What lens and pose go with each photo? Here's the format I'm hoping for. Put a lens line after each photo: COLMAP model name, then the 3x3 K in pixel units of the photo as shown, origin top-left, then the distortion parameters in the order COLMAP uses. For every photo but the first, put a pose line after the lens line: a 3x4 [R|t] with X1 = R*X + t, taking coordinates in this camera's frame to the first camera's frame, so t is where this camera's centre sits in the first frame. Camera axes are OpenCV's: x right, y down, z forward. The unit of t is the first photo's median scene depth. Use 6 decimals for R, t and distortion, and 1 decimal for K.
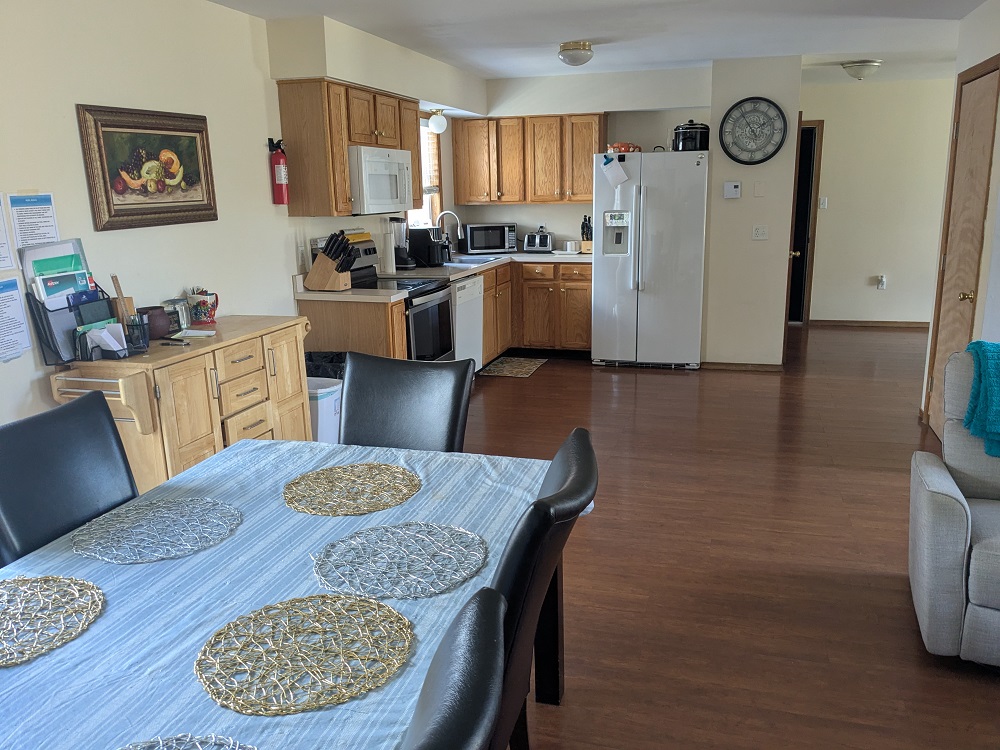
lens RADIAL K [[796.9, 0, 516.0], [0, 796.9, 395.1], [0, 0, 1]] dist [0.051750, -0.082510]
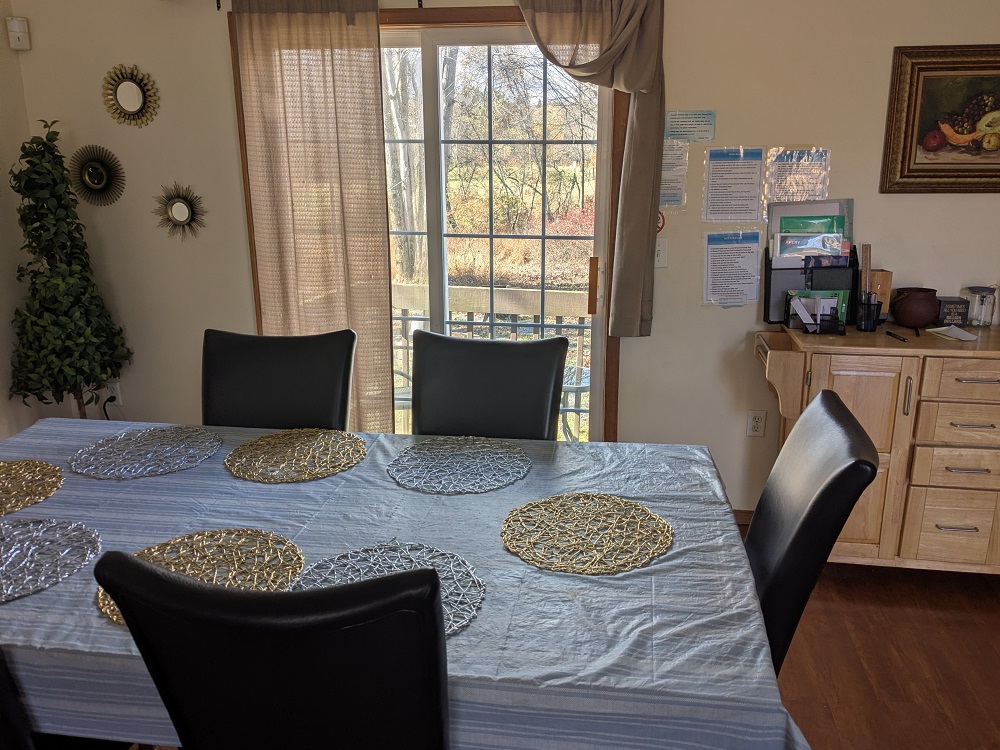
lens RADIAL K [[796.9, 0, 510.4], [0, 796.9, 367.5], [0, 0, 1]] dist [0.051750, -0.082510]
pose [[0.132076, 0.280674, -0.950672, 0.216446], [-0.252672, 0.936925, 0.241512, -0.091396], [0.958495, 0.208310, 0.194664, 0.324822]]
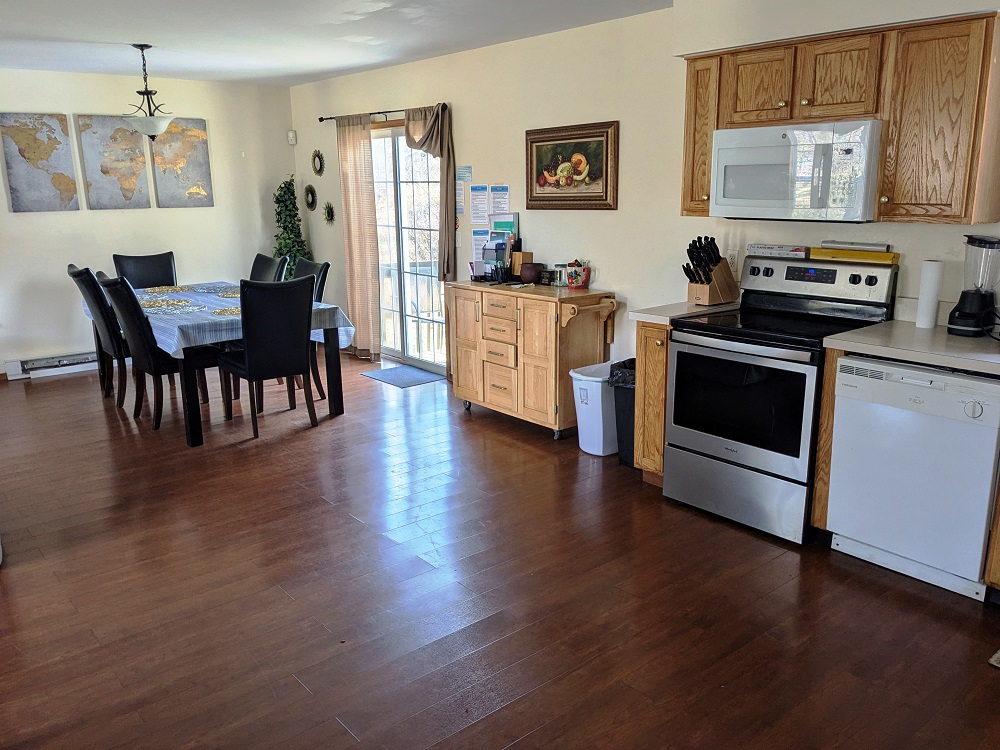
lens RADIAL K [[796.9, 0, 496.0], [0, 796.9, 381.6], [0, 0, 1]] dist [0.051750, -0.082510]
pose [[-0.570403, 0.222371, -0.790690, 0.582526], [-0.187735, 0.901875, 0.389073, -0.342379], [0.799622, 0.370369, -0.472685, 1.247804]]
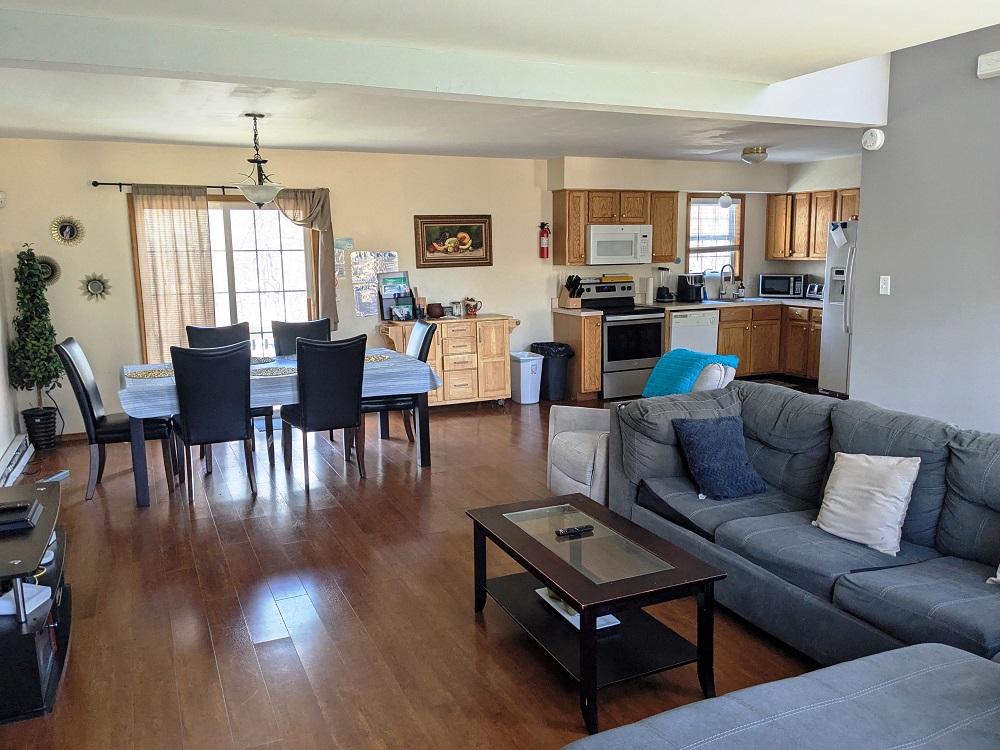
lens RADIAL K [[796.9, 0, 507.4], [0, 796.9, 382.5], [0, 0, 1]] dist [0.051750, -0.082510]
pose [[0.654745, 0.135362, -0.743630, 0.966090], [-0.189604, 0.981790, 0.011774, 0.030214], [0.731683, 0.133286, 0.668487, -0.213606]]
